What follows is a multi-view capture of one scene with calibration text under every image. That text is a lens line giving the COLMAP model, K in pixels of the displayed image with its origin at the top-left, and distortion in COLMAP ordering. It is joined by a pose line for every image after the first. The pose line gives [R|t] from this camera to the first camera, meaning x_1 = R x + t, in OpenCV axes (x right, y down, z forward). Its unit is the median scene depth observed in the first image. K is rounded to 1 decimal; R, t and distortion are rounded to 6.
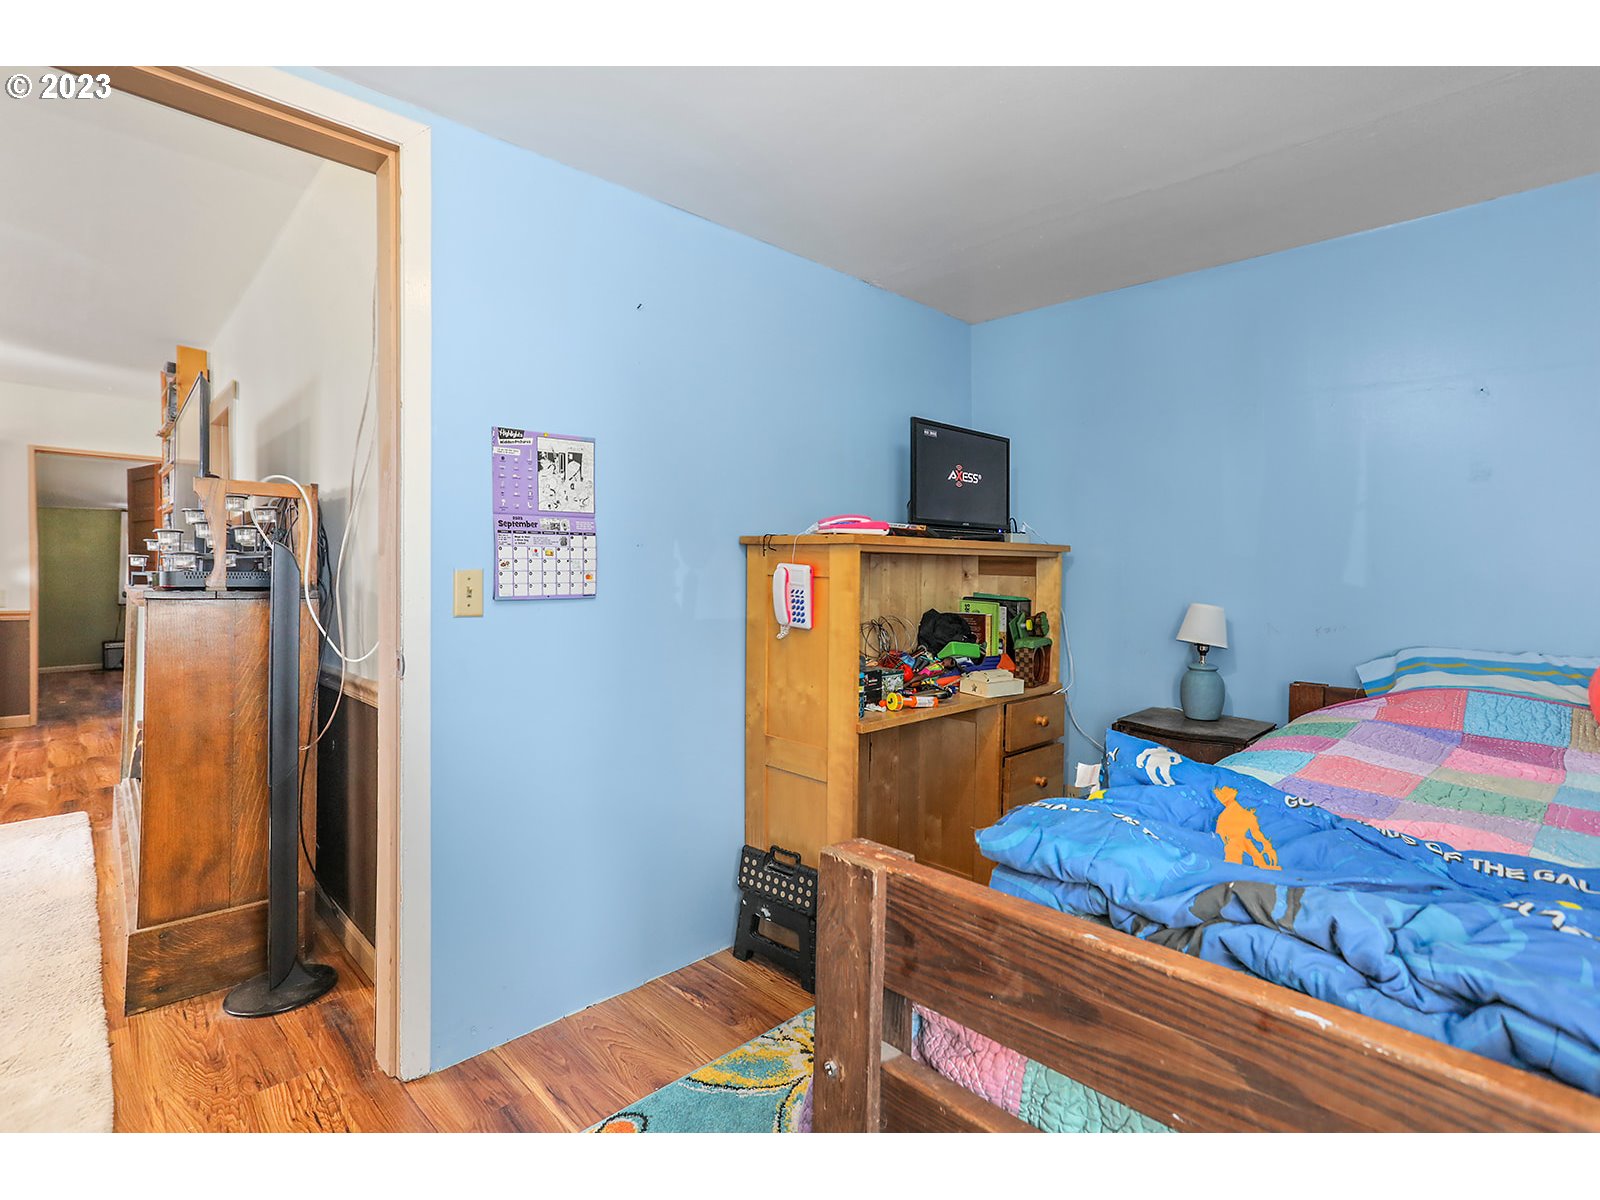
lens RADIAL K [[763.5, 0, 800.9], [0, 763.5, 564.8], [0, 0, 1]] dist [-0.000635, -0.000061]
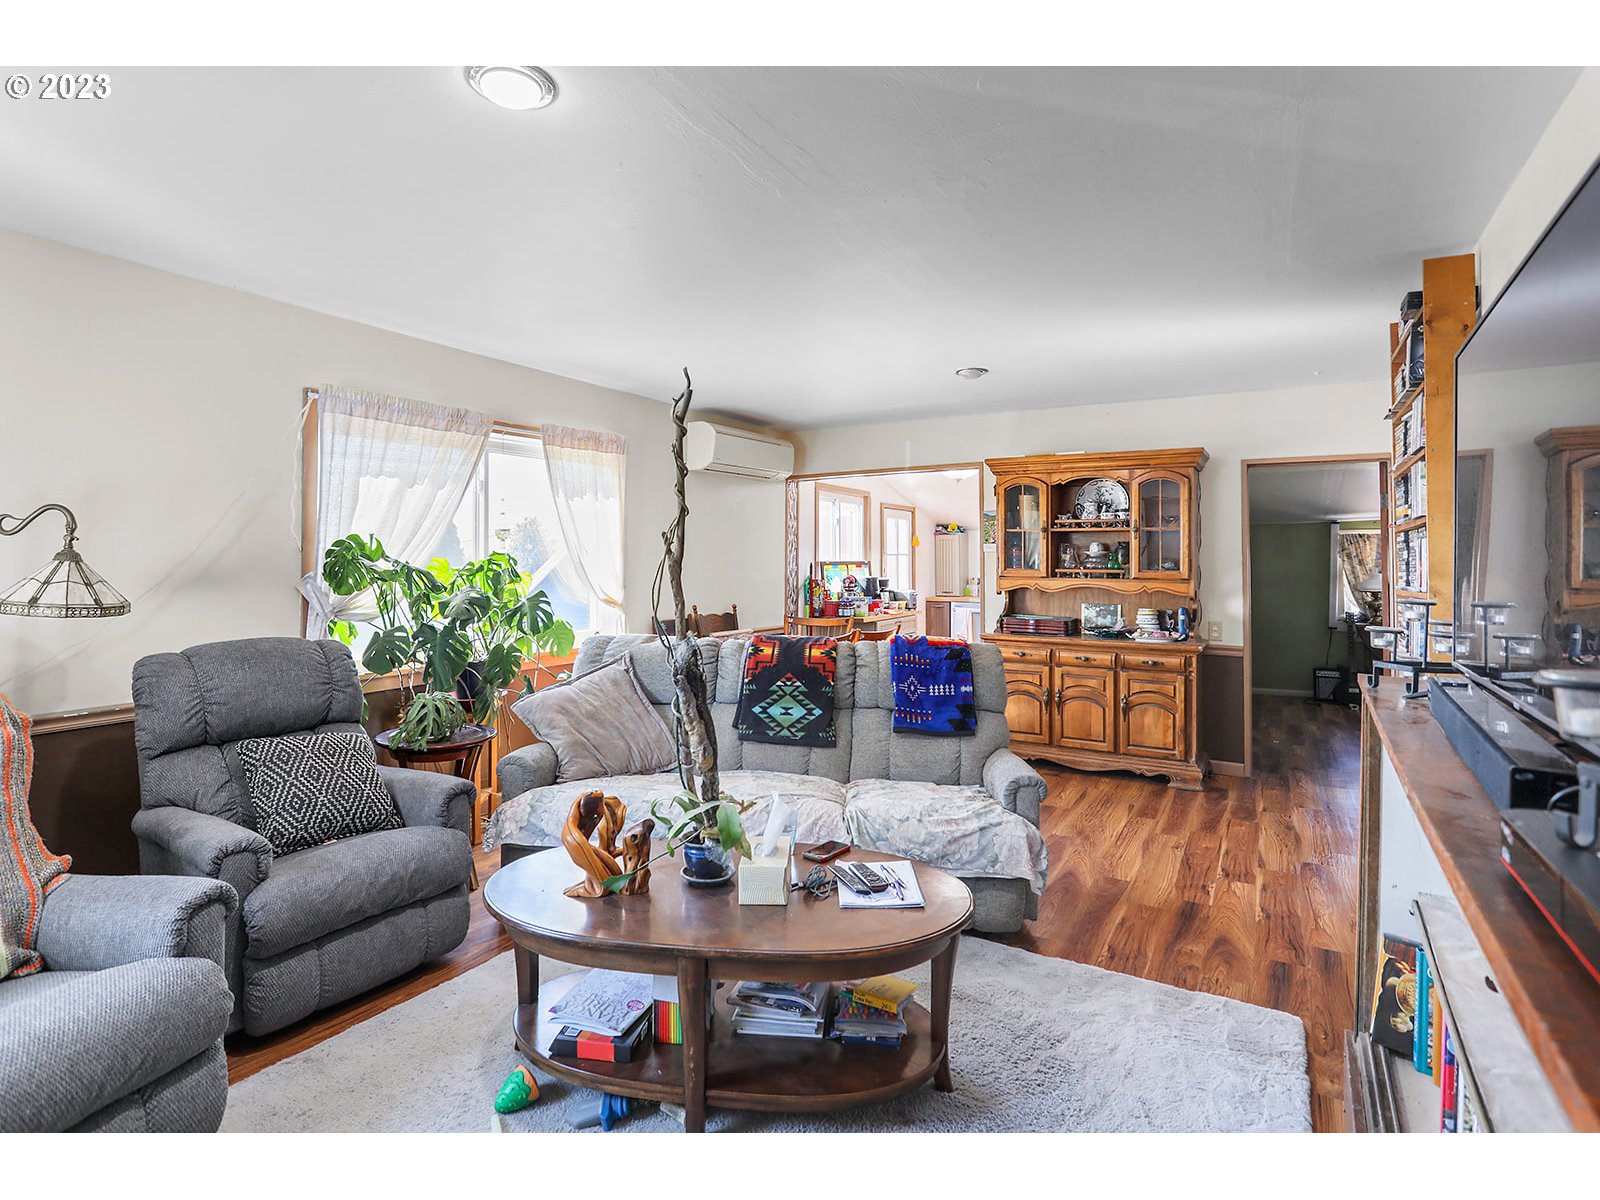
lens RADIAL K [[806.1, 0, 790.1], [0, 806.1, 556.4], [0, 0, 1]] dist [-0.000811, 0.000596]
pose [[0.253798, -0.014401, -0.967150, -0.238708], [-0.000072, 0.999889, -0.014907, -0.030476], [0.967257, 0.003853, 0.253769, 0.254568]]
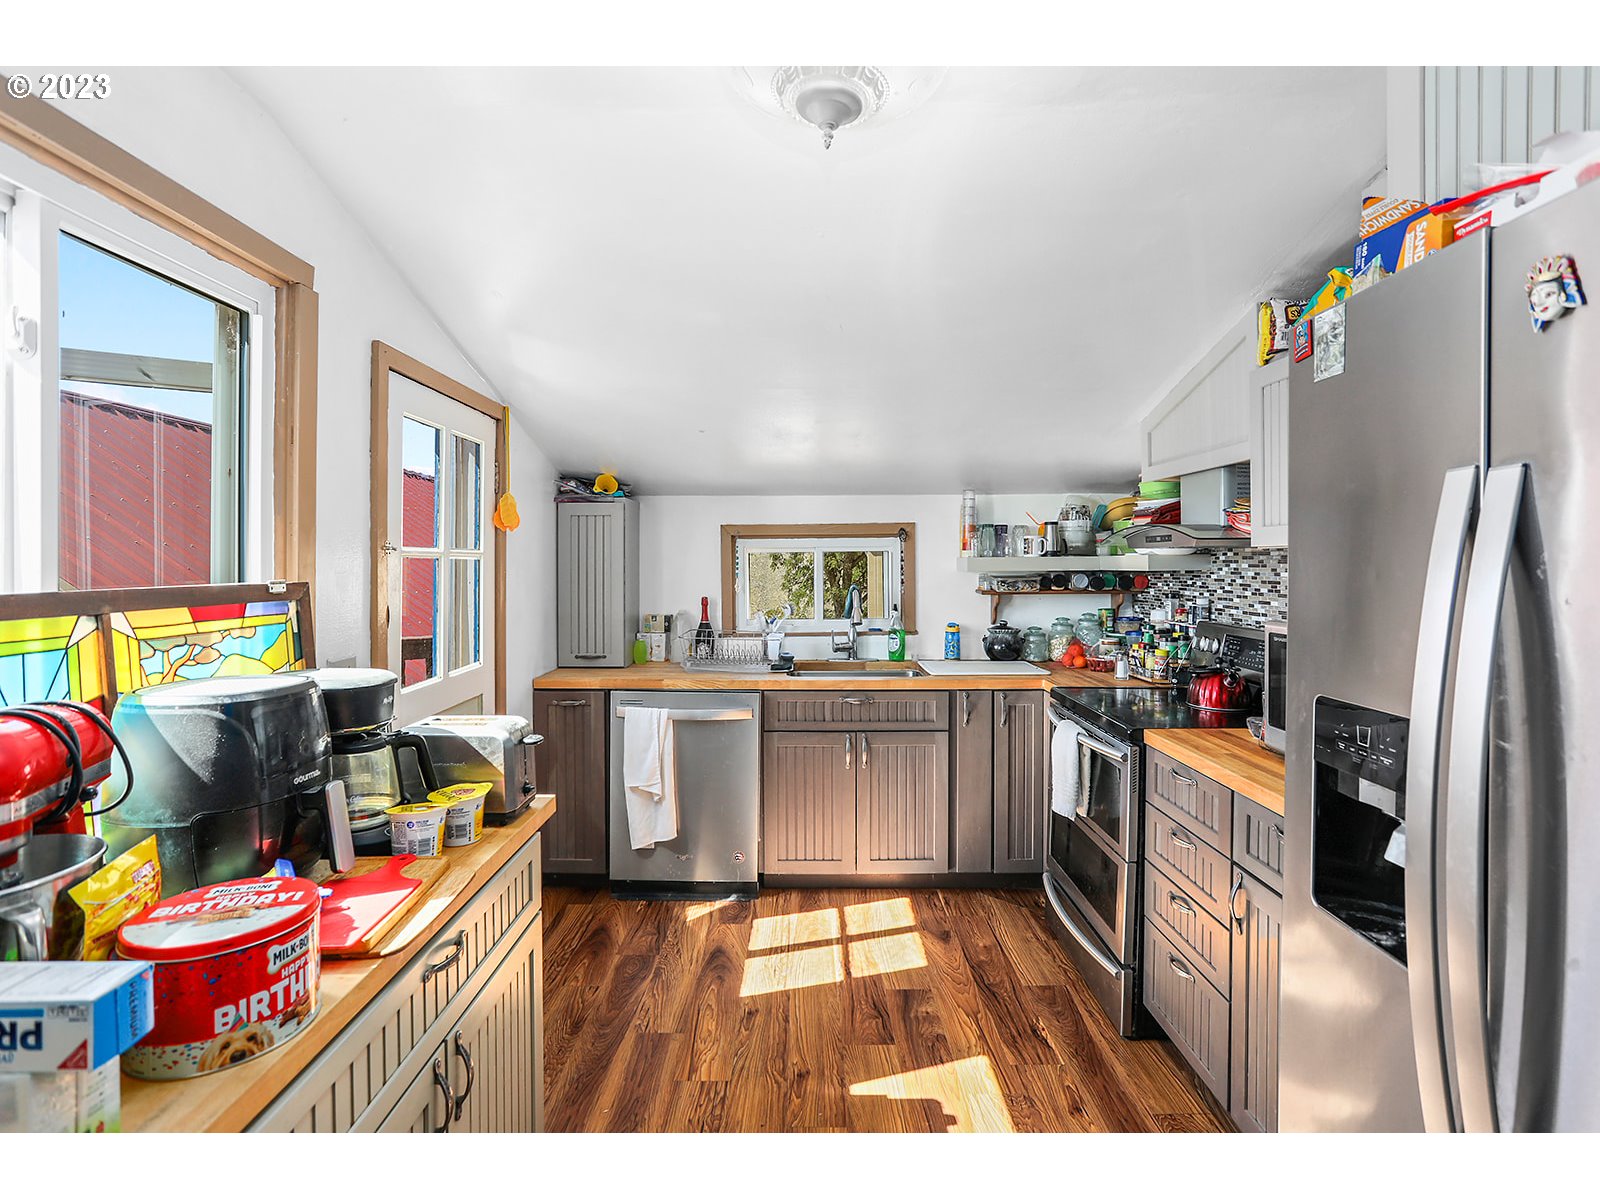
lens RADIAL K [[780.8, 0, 800.3], [0, 780.8, 560.2], [0, 0, 1]] dist [-0.059409, 0.031790]
pose [[0.725586, -0.013934, -0.687991, -1.478237], [0.006990, 0.999893, -0.012879, -0.050927], [0.688096, 0.004536, 0.725605, 0.767699]]
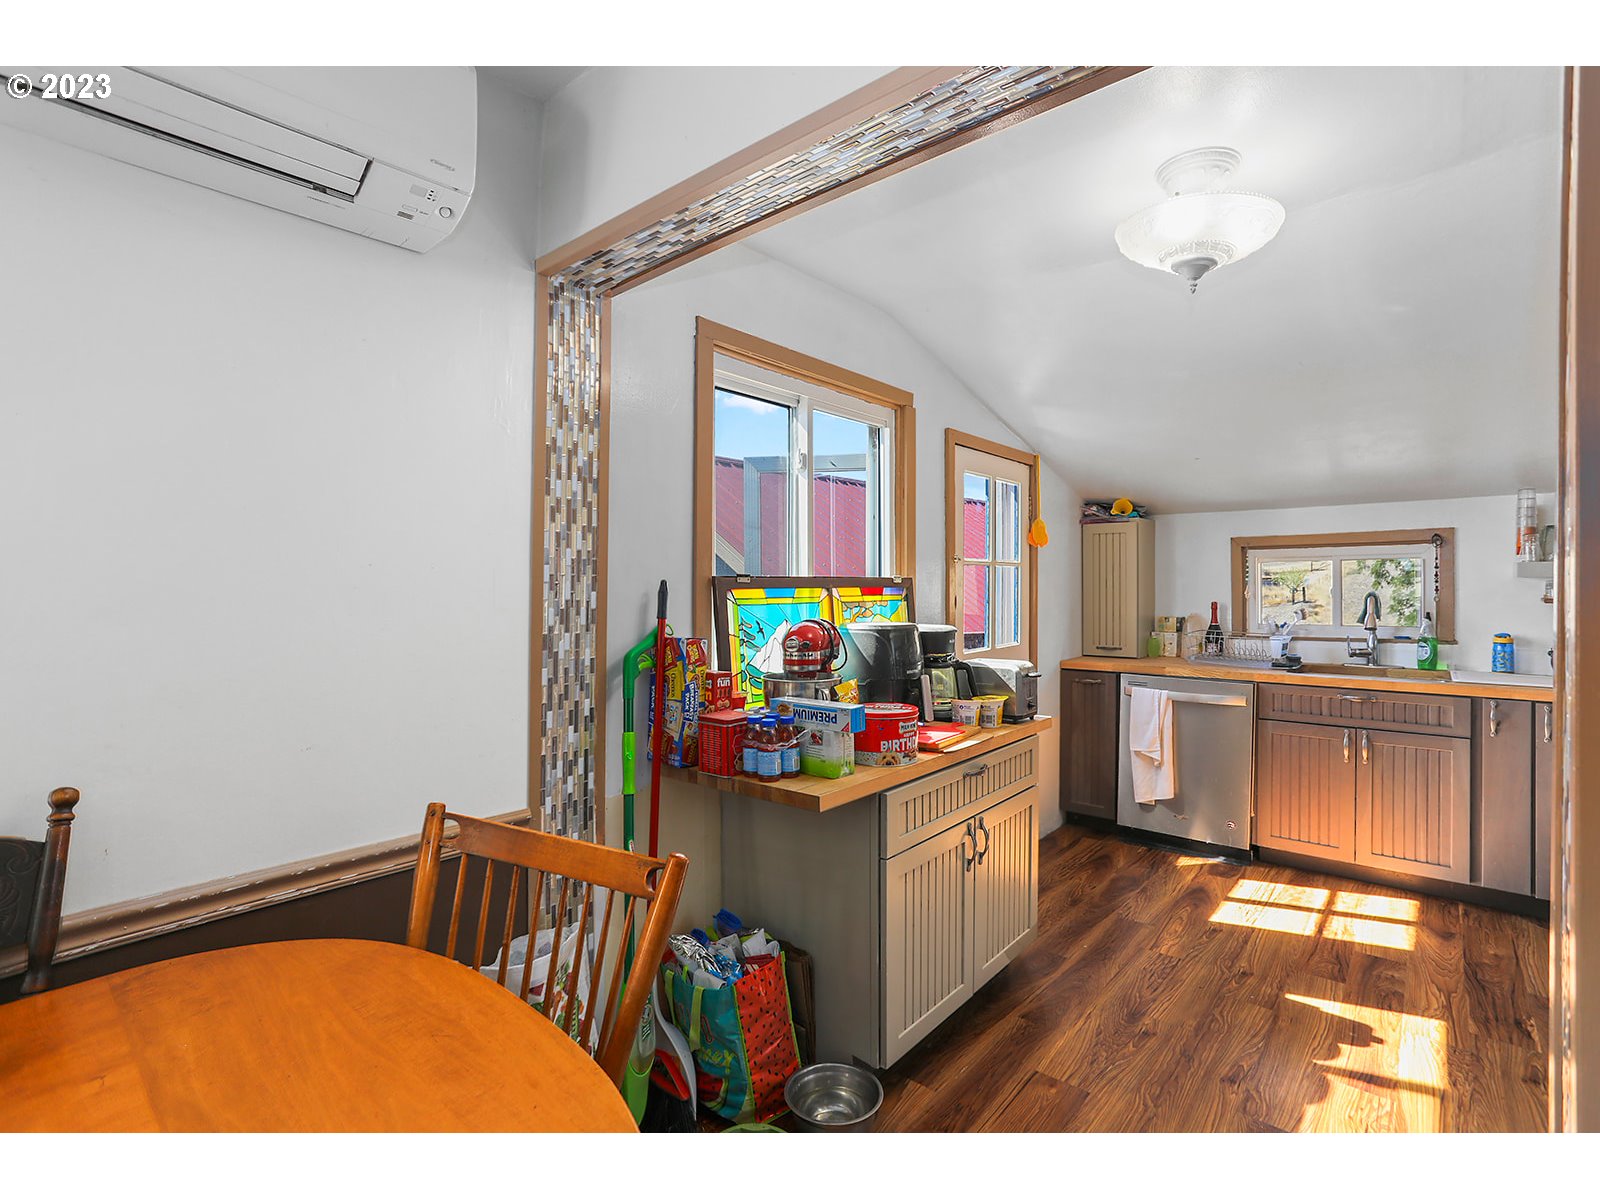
lens RADIAL K [[771.0, 0, 803.0], [0, 771.0, 590.0], [0, 0, 1]] dist [-0.058631, 0.030934]
pose [[0.106664, -0.003564, -0.994289, -1.279301], [-0.000528, 0.999993, -0.003641, -0.034529], [0.994295, 0.000914, 0.106662, 0.714323]]
